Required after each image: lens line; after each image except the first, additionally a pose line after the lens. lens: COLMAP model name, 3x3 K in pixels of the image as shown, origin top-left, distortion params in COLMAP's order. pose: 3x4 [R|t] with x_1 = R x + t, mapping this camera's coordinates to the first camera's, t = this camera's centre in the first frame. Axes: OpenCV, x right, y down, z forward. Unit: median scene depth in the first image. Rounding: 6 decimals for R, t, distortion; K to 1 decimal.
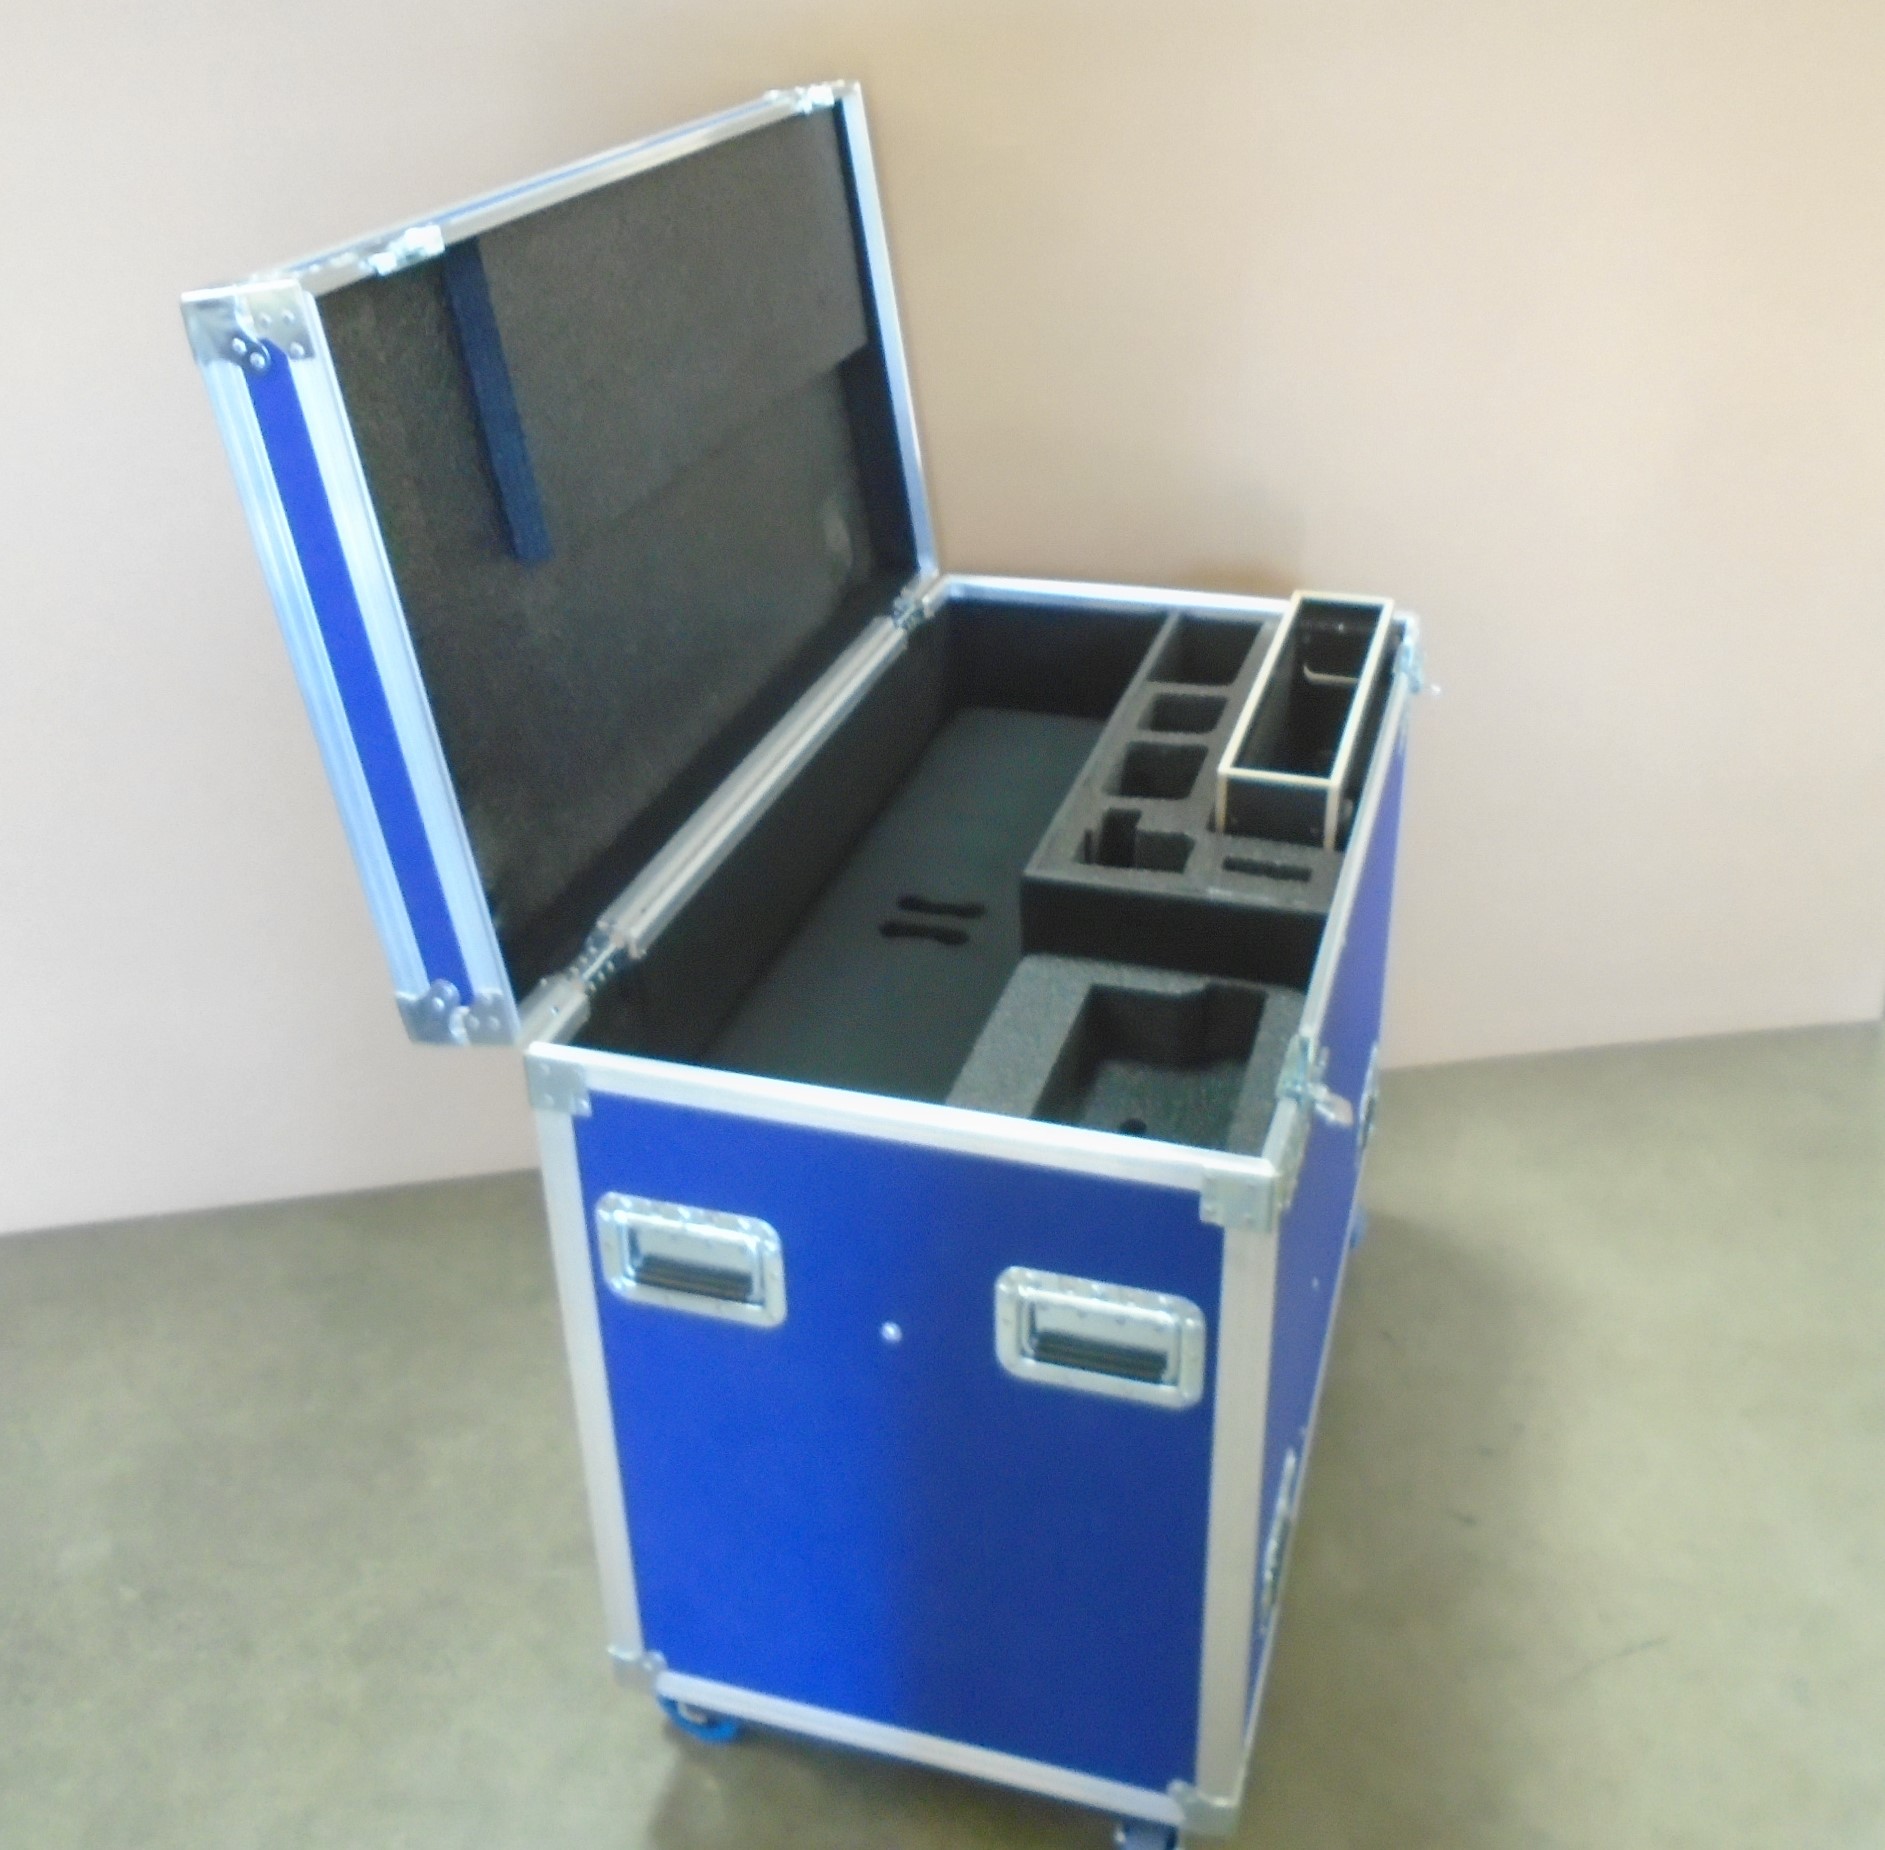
lens RADIAL K [[1988.1, 0, 942.6], [0, 1988.1, 881.1], [0, 0, 1]] dist [-0.005344, 0.008493]
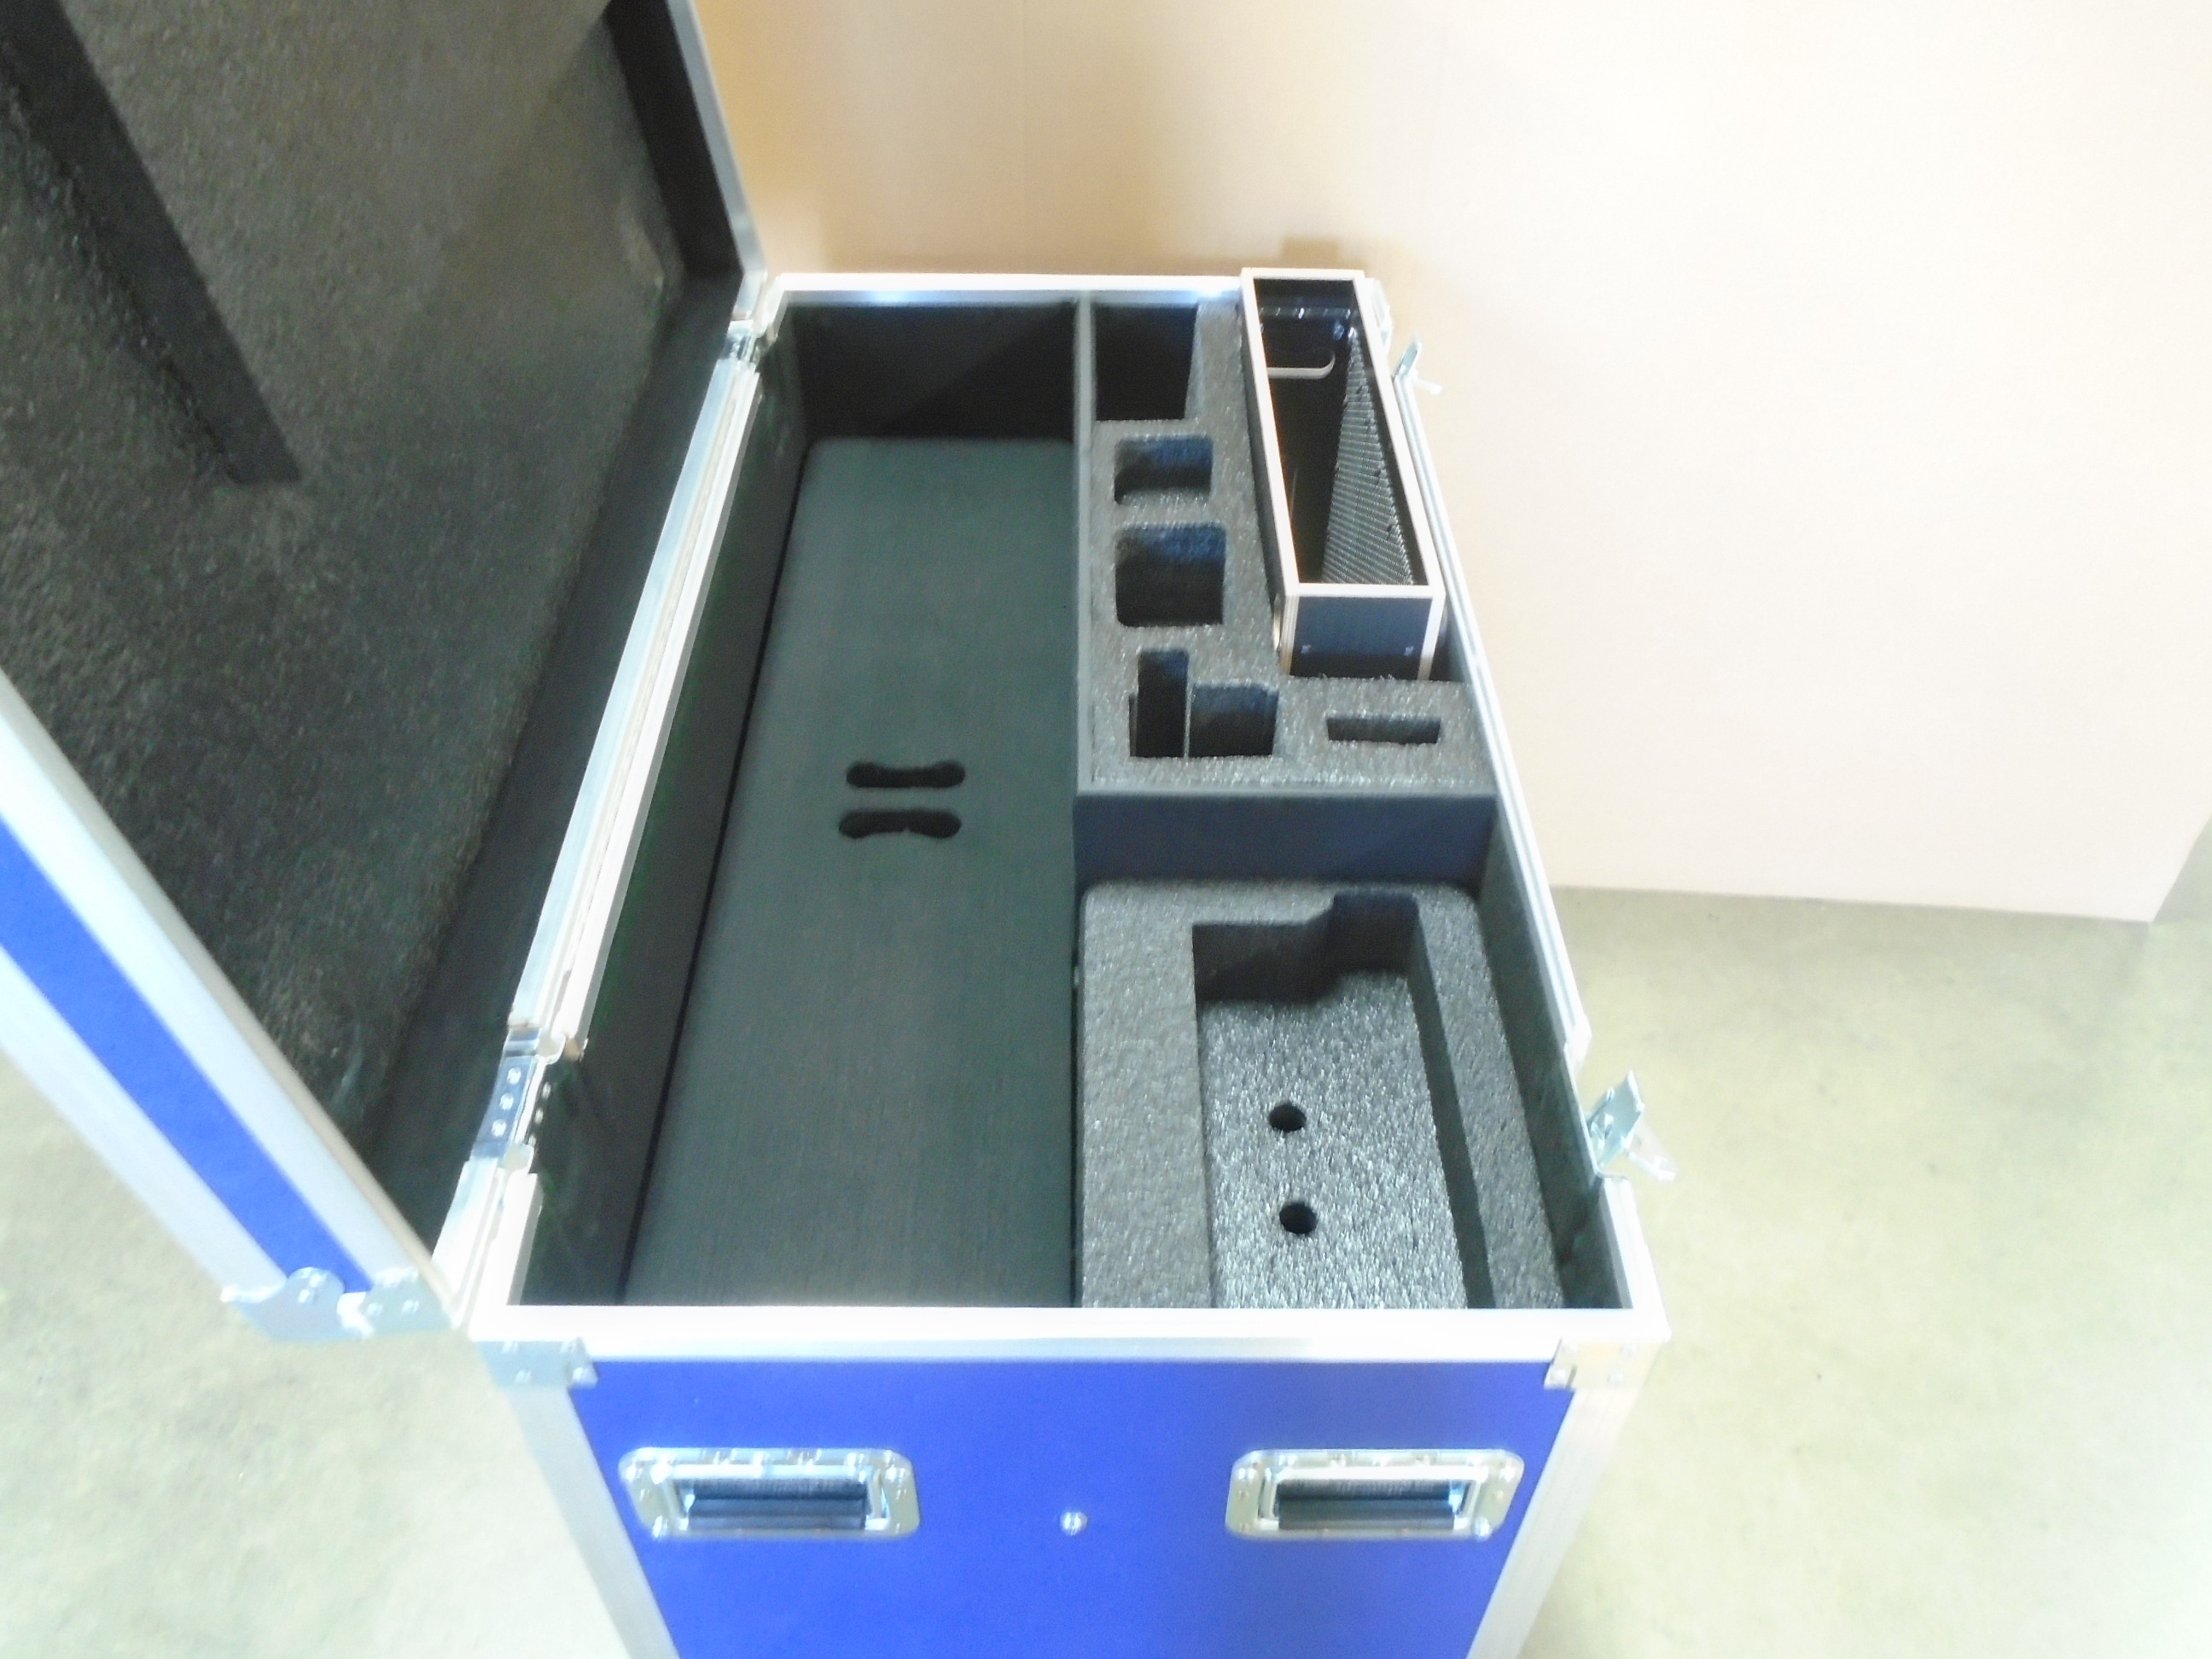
lens RADIAL K [[1699.3, 0, 1101.3], [0, 1699.3, 813.0], [0, 0, 1]] dist [-0.008047, -0.002427]
pose [[0.952685, -0.182530, 0.243052, -0.105863], [0.112786, 0.954814, 0.274972, -0.169132], [-0.282260, -0.234549, 0.930224, 0.423621]]
